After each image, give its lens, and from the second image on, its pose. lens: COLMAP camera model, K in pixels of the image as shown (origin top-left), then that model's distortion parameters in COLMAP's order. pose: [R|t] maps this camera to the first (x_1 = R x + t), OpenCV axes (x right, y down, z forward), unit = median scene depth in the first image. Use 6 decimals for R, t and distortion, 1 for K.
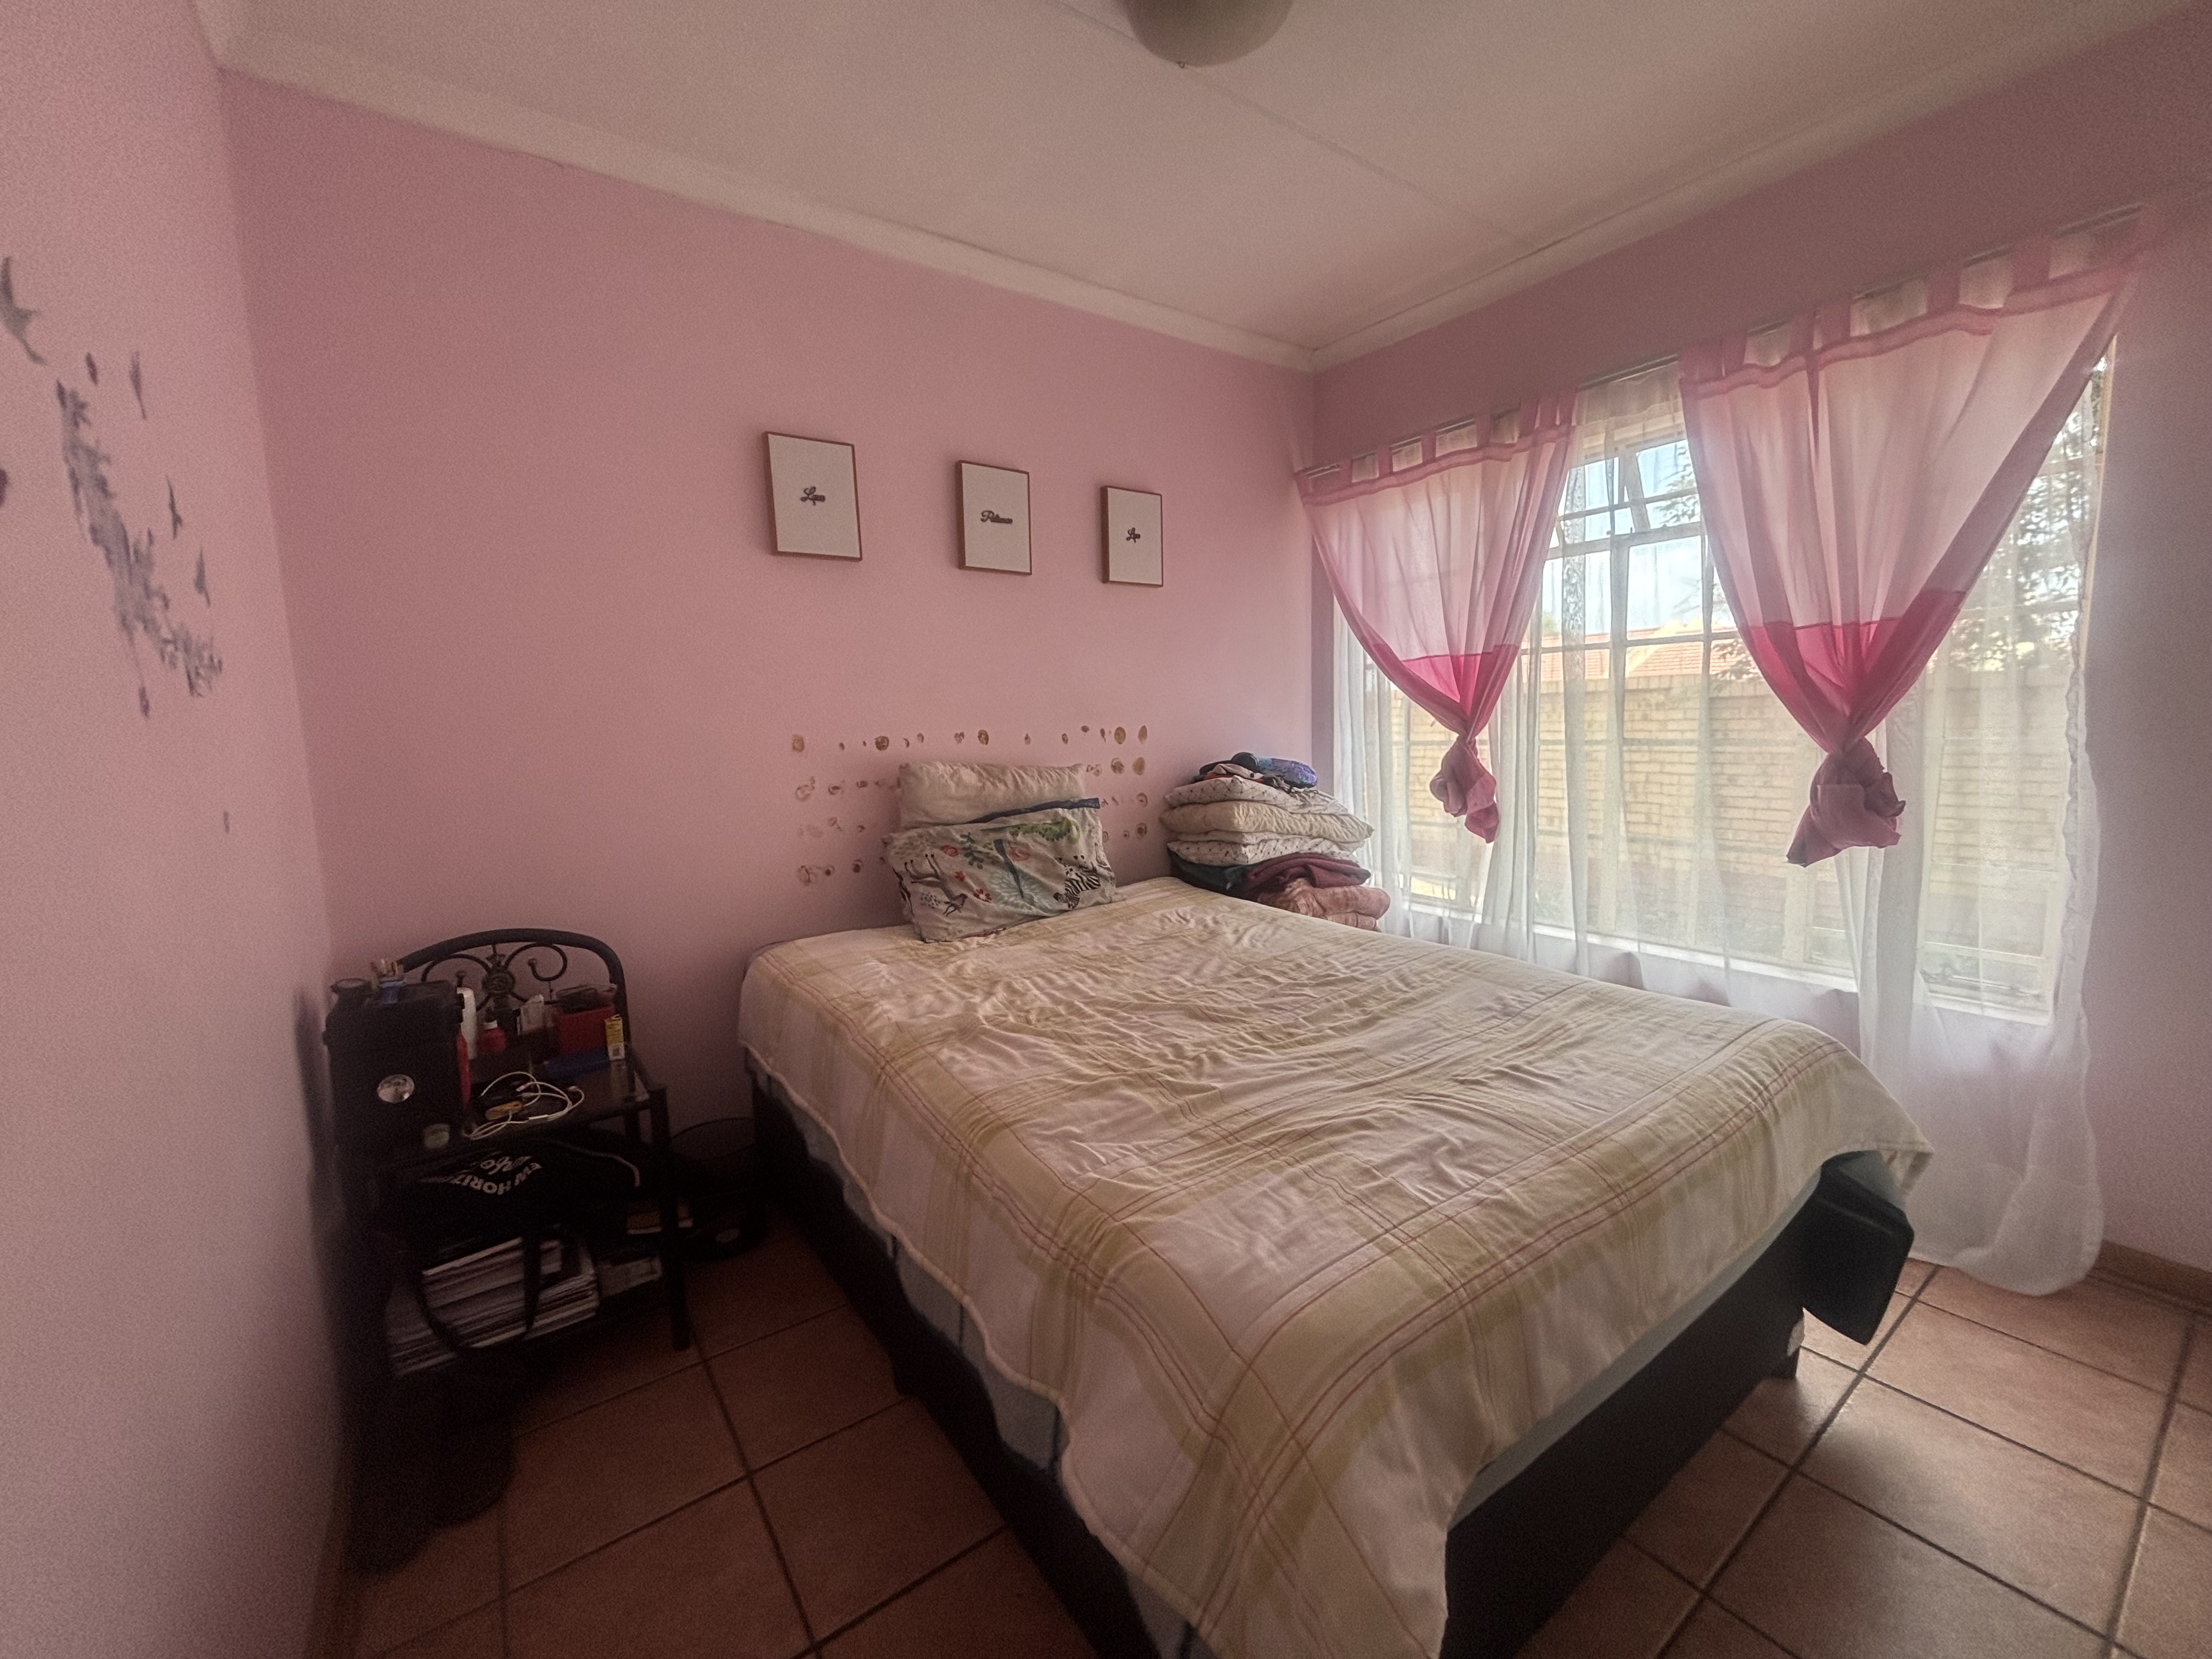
lens RADIAL K [[887.7, 0, 1102.7], [0, 887.7, 826.5], [0, 0, 1]] dist [-0.001541, -0.000666]
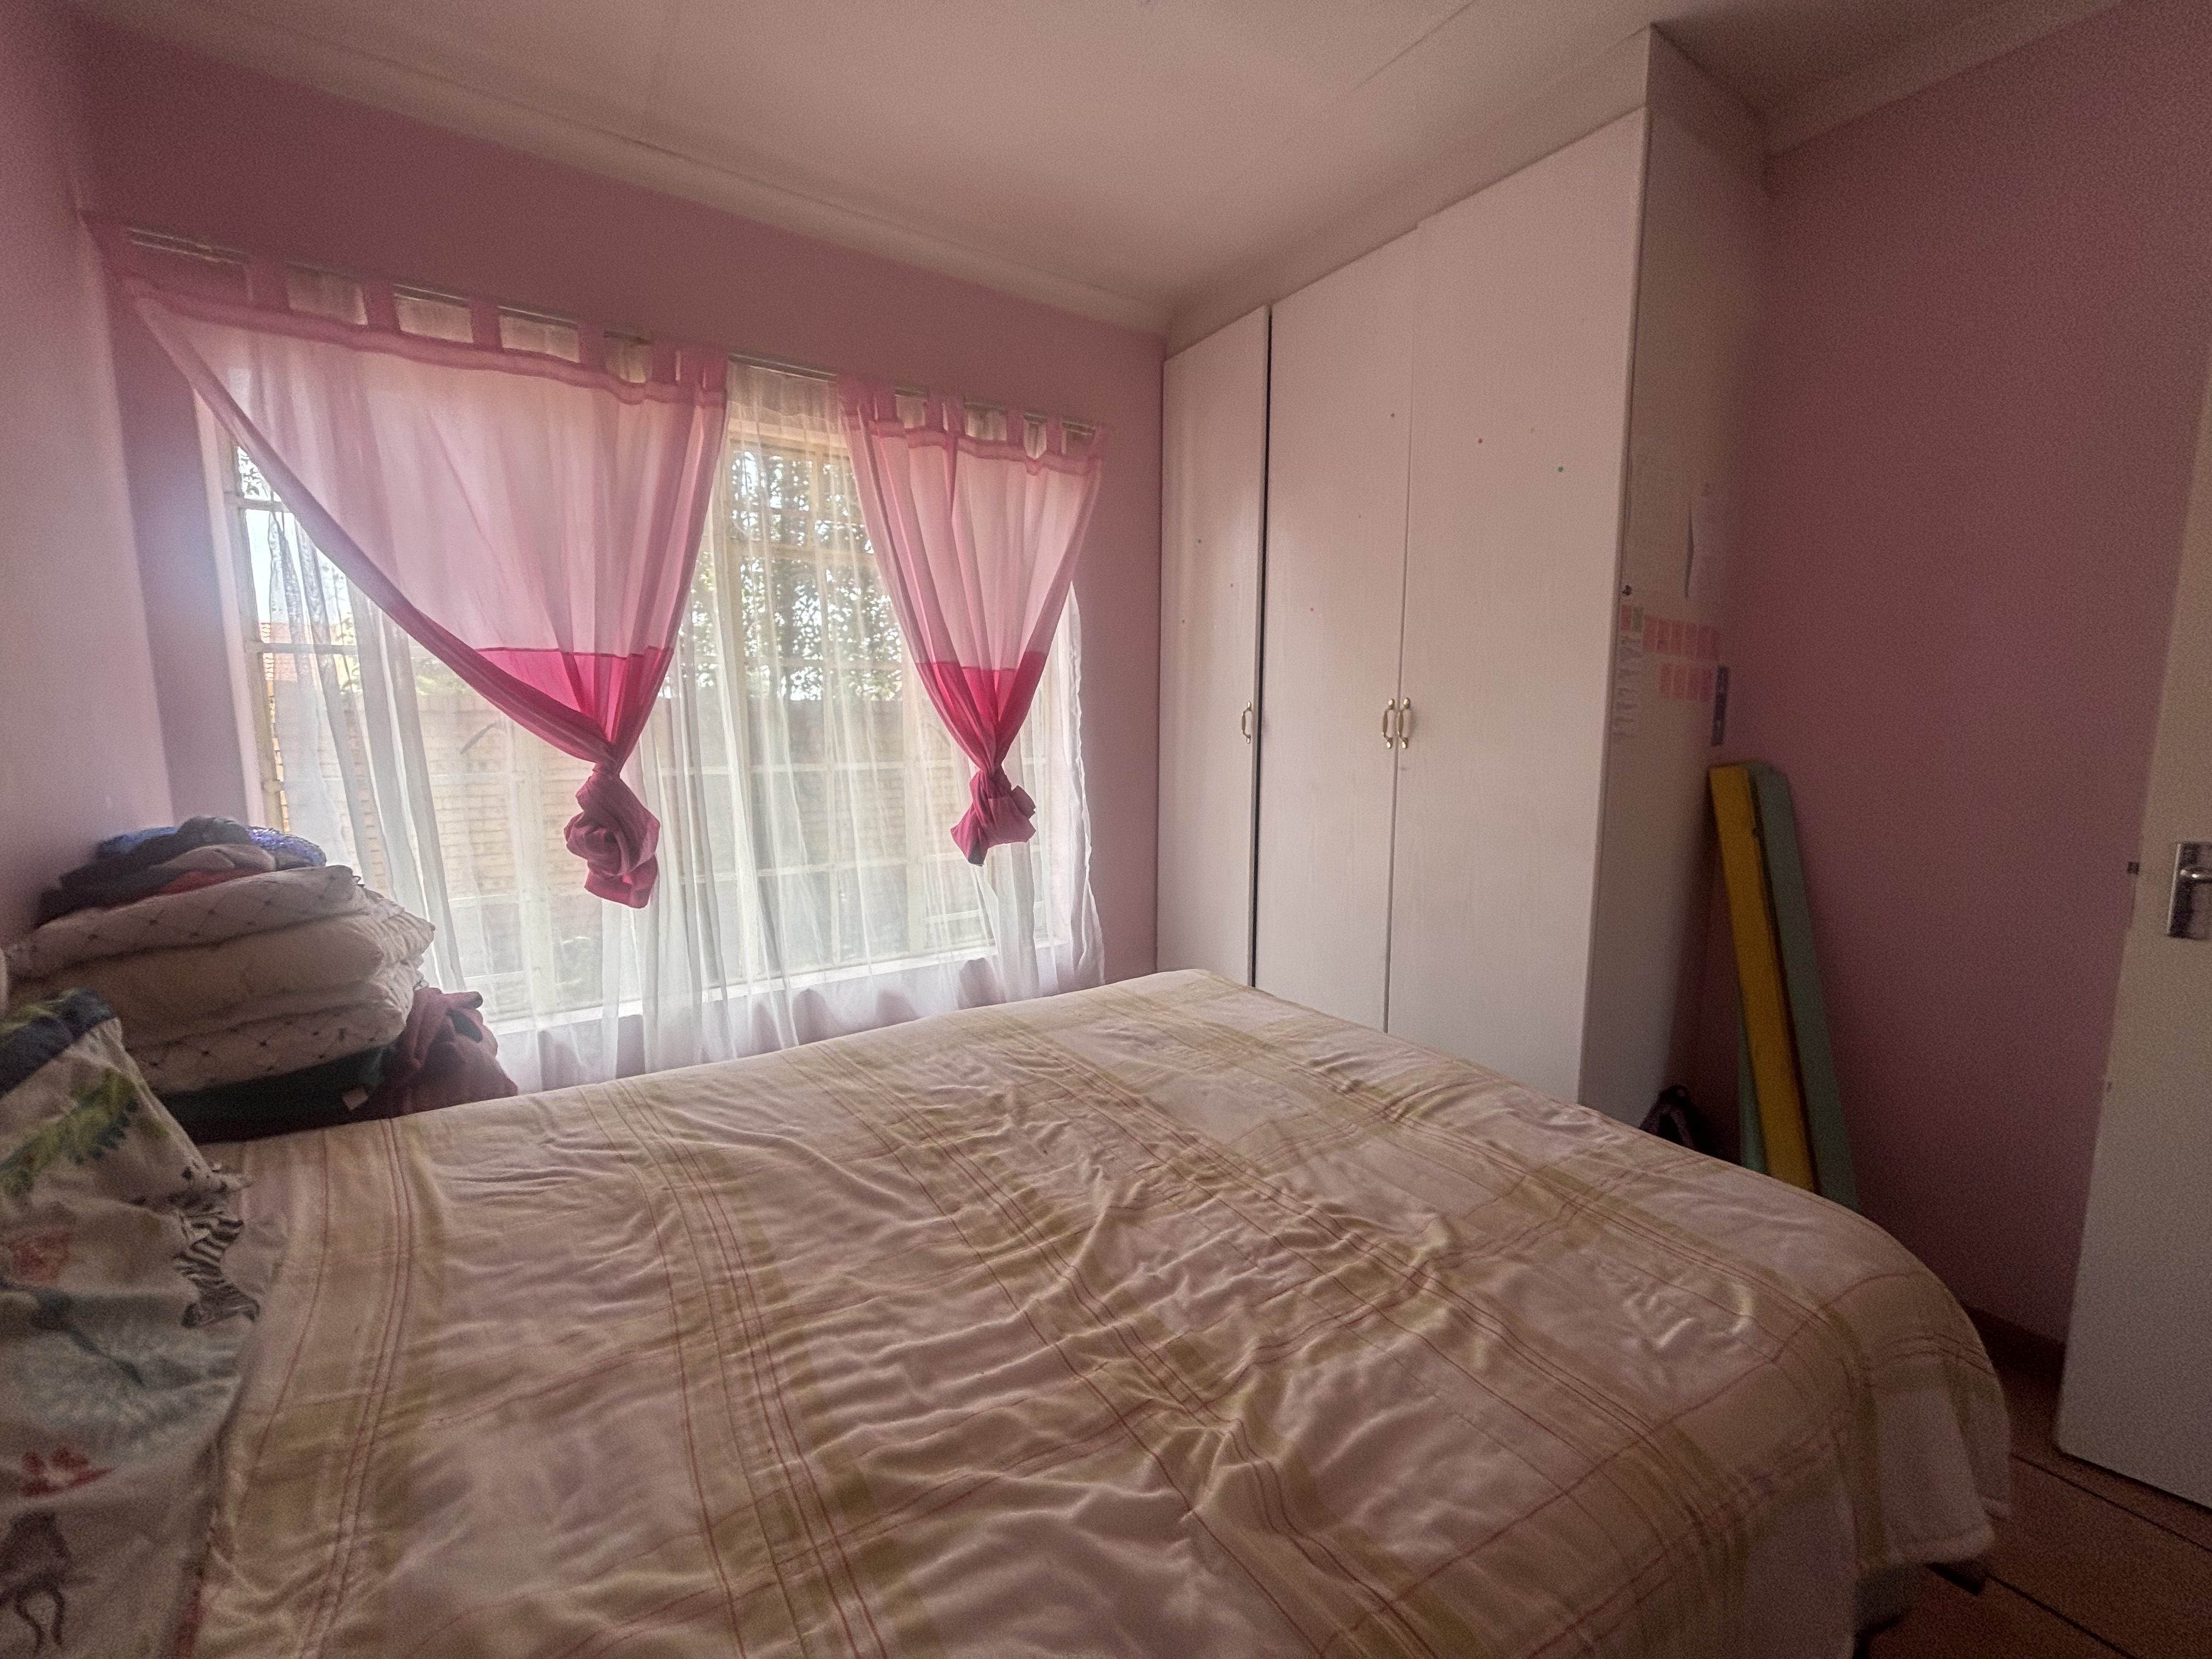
lens RADIAL K [[887.7, 0, 1102.7], [0, 887.7, 826.5], [0, 0, 1]] dist [-0.001541, -0.000666]
pose [[0.026271, -0.099599, 0.994681, -0.434491], [0.113175, 0.988923, 0.096034, -0.111983], [-0.993228, 0.110050, 0.037252, 0.831761]]
